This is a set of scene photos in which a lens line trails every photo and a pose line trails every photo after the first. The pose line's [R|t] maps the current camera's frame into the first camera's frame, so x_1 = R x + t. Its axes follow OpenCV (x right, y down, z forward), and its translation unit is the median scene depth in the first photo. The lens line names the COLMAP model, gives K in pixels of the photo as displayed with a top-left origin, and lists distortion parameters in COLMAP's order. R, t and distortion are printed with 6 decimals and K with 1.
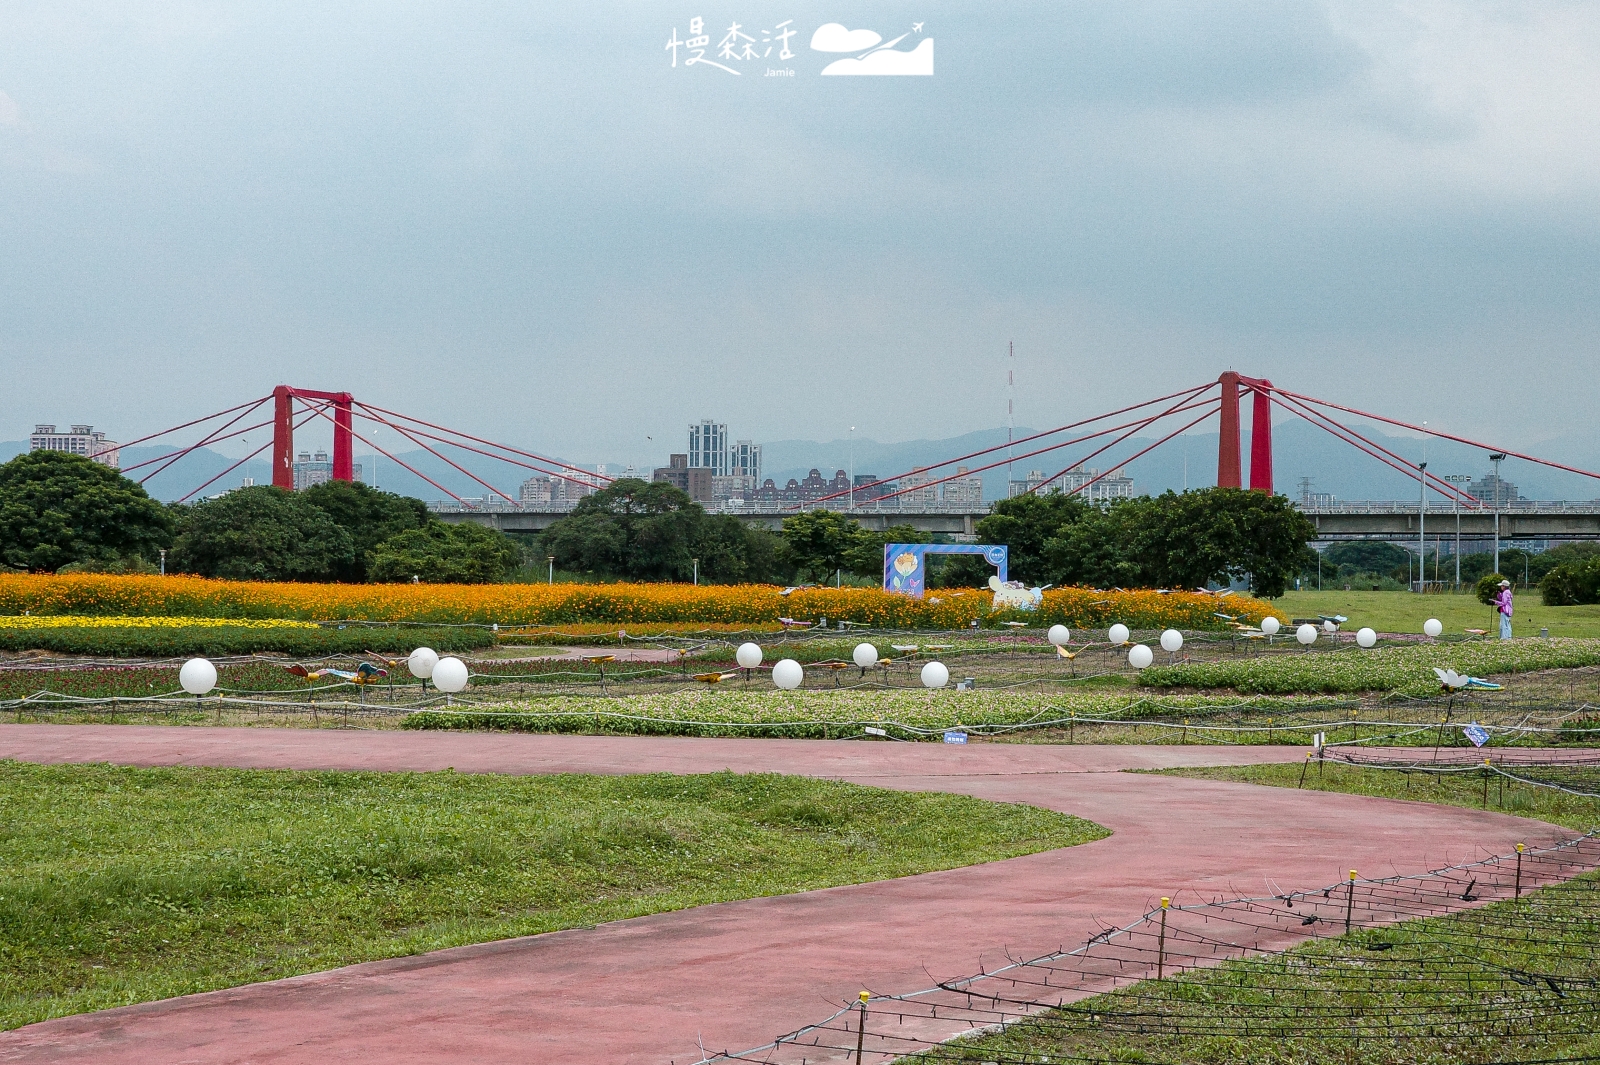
lens RADIAL K [[3203.9, 0, 808.7], [0, 3203.9, 538.4], [0, 0, 1]] dist [0.051674, 0.000000]
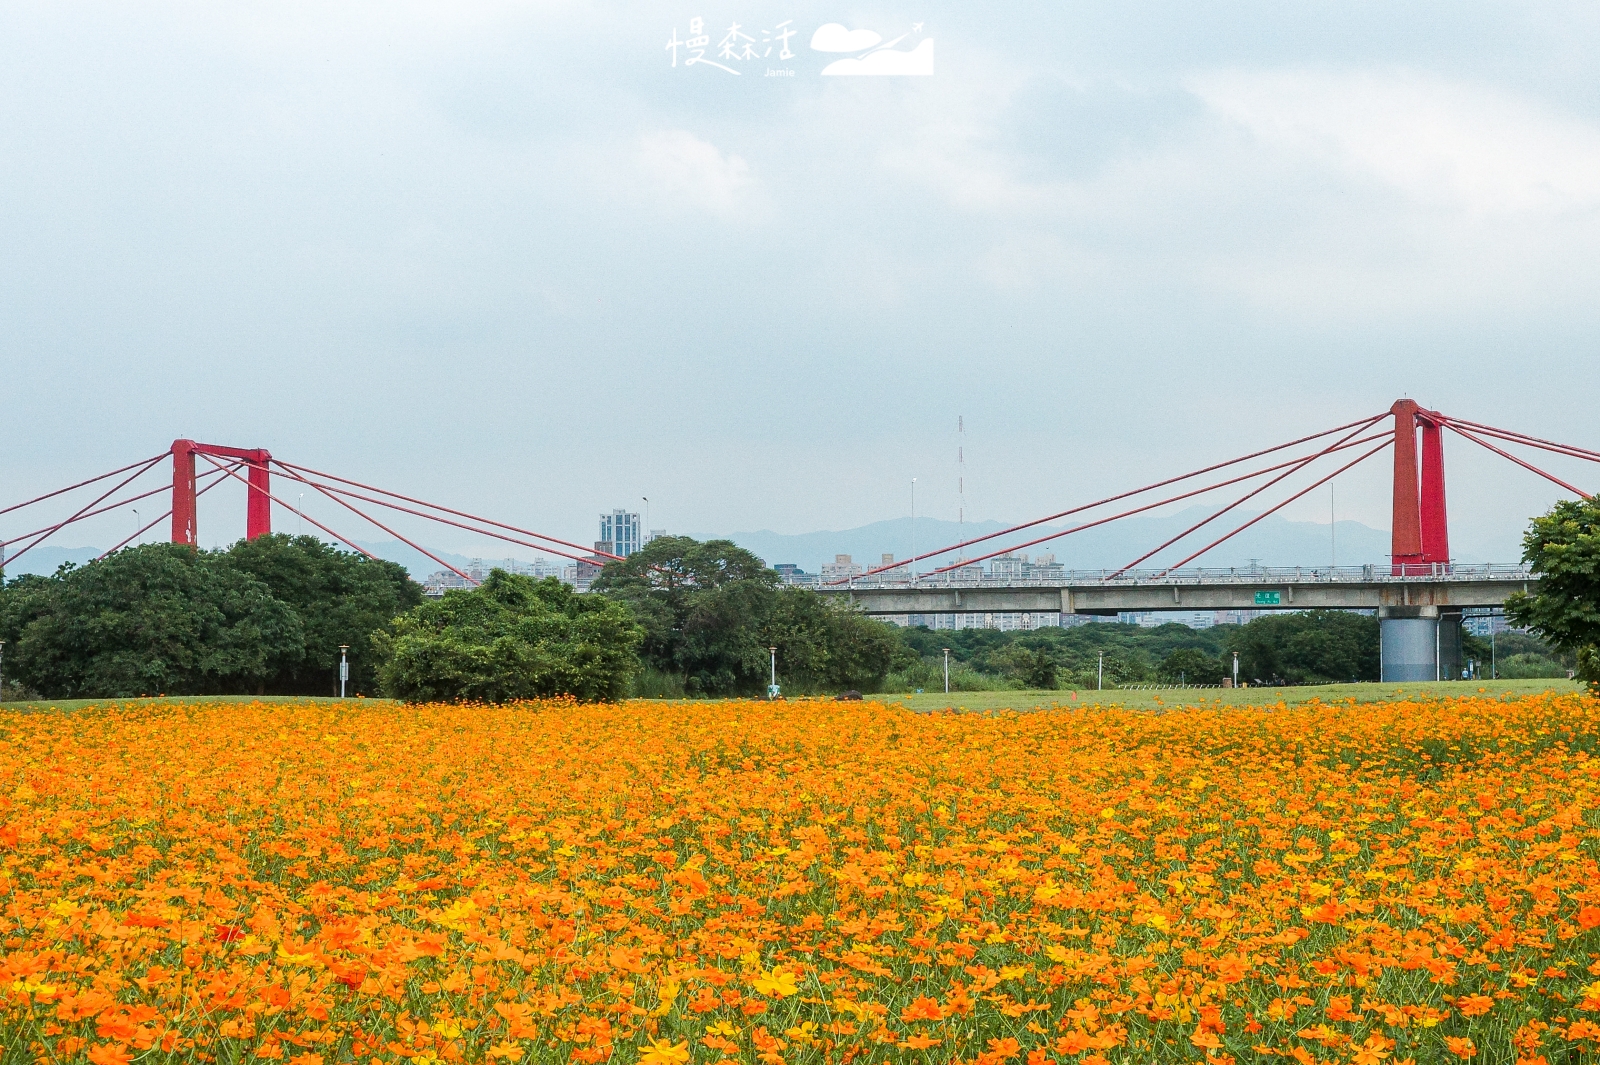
lens RADIAL K [[3203.9, 0, 794.8], [0, 3203.9, 523.6], [0, 0, 1]] dist [0.051674, 0.000000]
pose [[0.999507, -0.013588, 0.028293, -0.058520], [0.014536, 0.999331, -0.033564, 0.003430], [-0.027818, 0.033958, 0.999036, 0.336451]]
